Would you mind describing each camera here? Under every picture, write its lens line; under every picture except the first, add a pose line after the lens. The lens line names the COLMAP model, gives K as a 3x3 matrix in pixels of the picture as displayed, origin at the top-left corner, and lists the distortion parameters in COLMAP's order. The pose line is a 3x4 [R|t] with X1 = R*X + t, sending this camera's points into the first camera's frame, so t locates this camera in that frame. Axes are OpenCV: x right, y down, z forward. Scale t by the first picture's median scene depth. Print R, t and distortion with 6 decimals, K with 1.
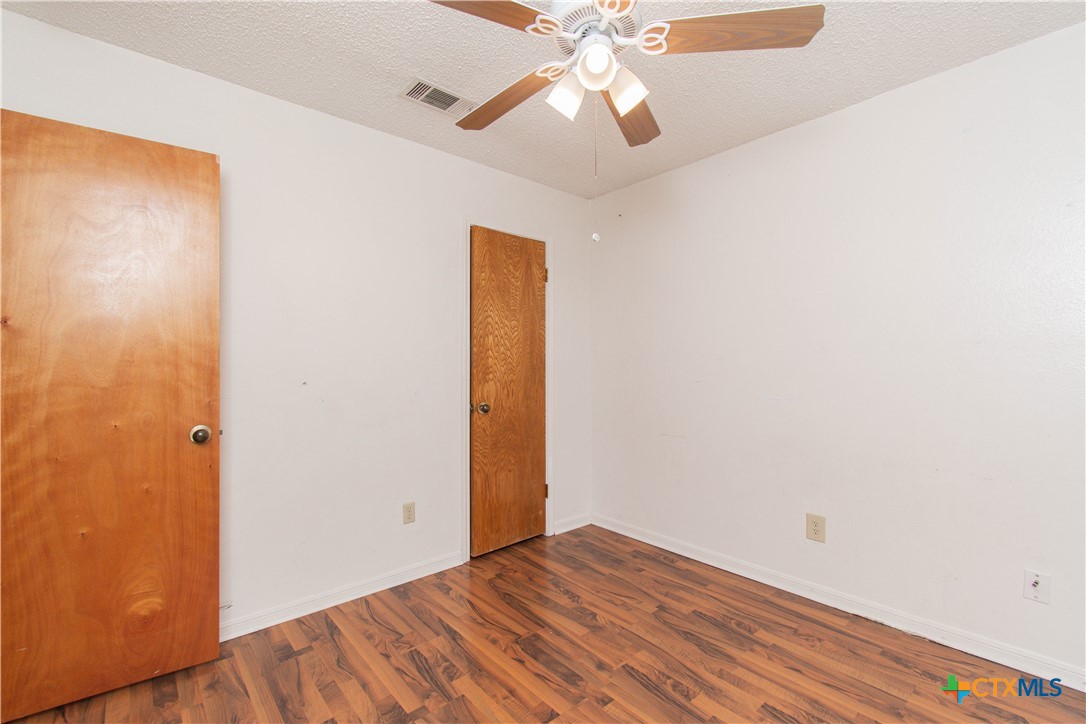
lens RADIAL K [[478.7, 0, 542.7], [0, 478.7, 360.6], [0, 0, 1]] dist [0.003985, -0.002430]
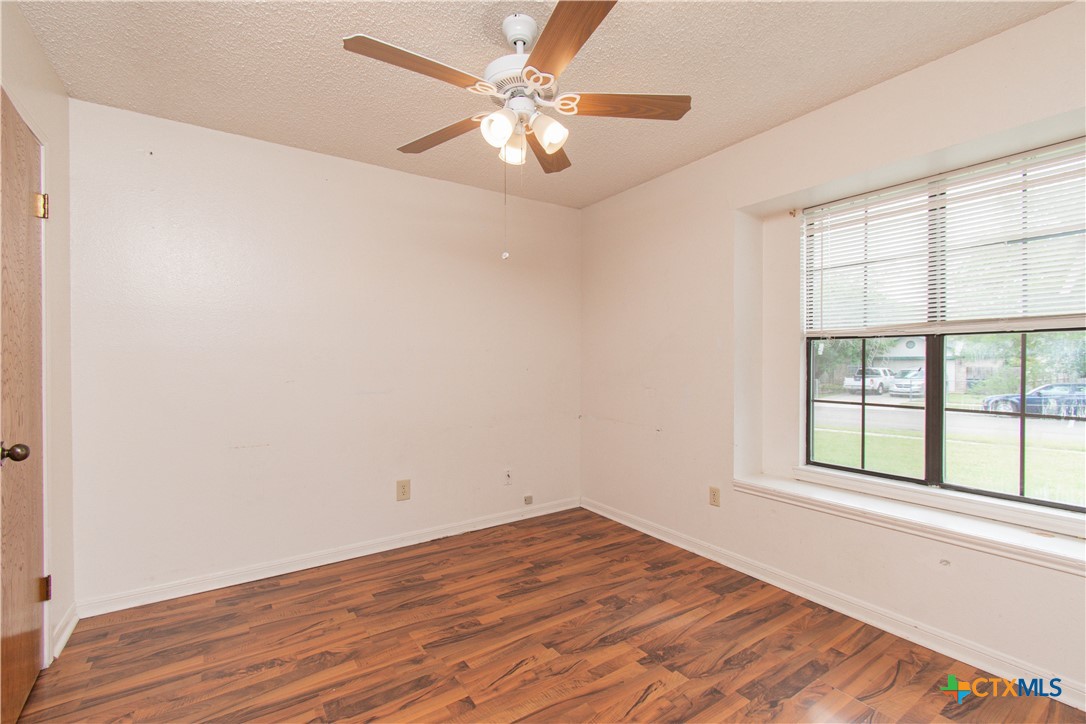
lens RADIAL K [[478.7, 0, 551.8], [0, 478.7, 362.6], [0, 0, 1]] dist [0.003985, -0.002430]
pose [[0.095376, 0.002327, 0.995439, -0.672547], [-0.006415, 0.999978, -0.001723, 0.009685], [-0.995421, -0.006222, 0.095389, 0.493851]]
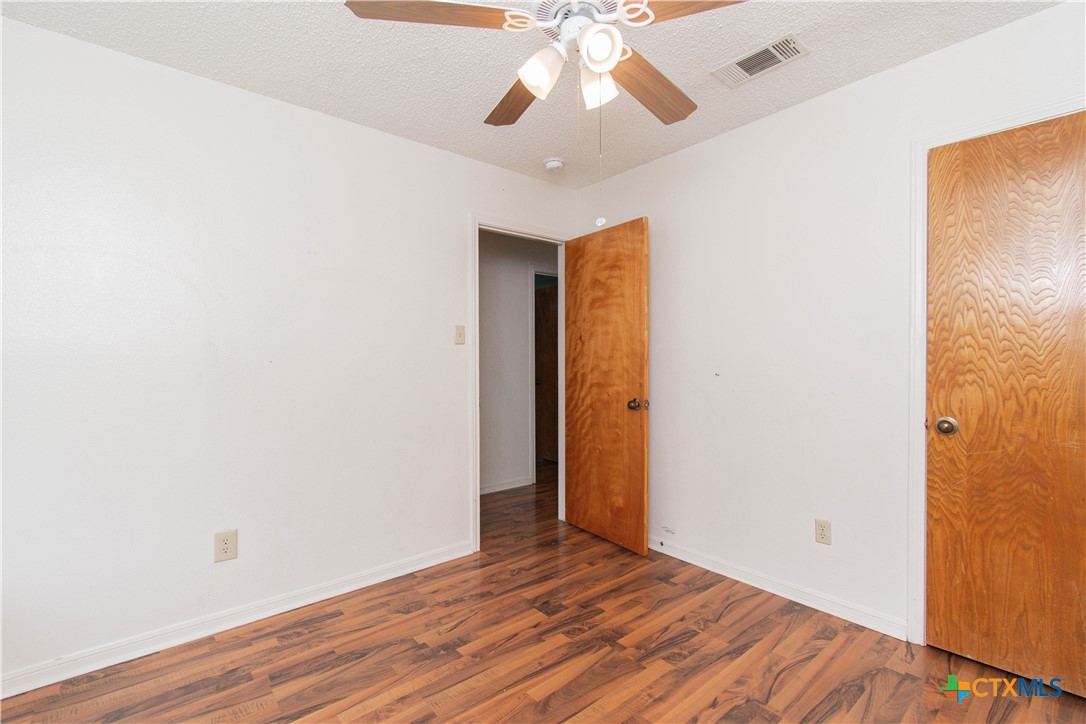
lens RADIAL K [[478.7, 0, 540.0], [0, 478.7, 361.8], [0, 0, 1]] dist [0.003985, -0.002430]
pose [[-0.017692, 0.005977, -0.999826, 0.650225], [0.008163, 0.999950, 0.005834, 0.005280], [0.999810, -0.008059, -0.017739, 0.568187]]
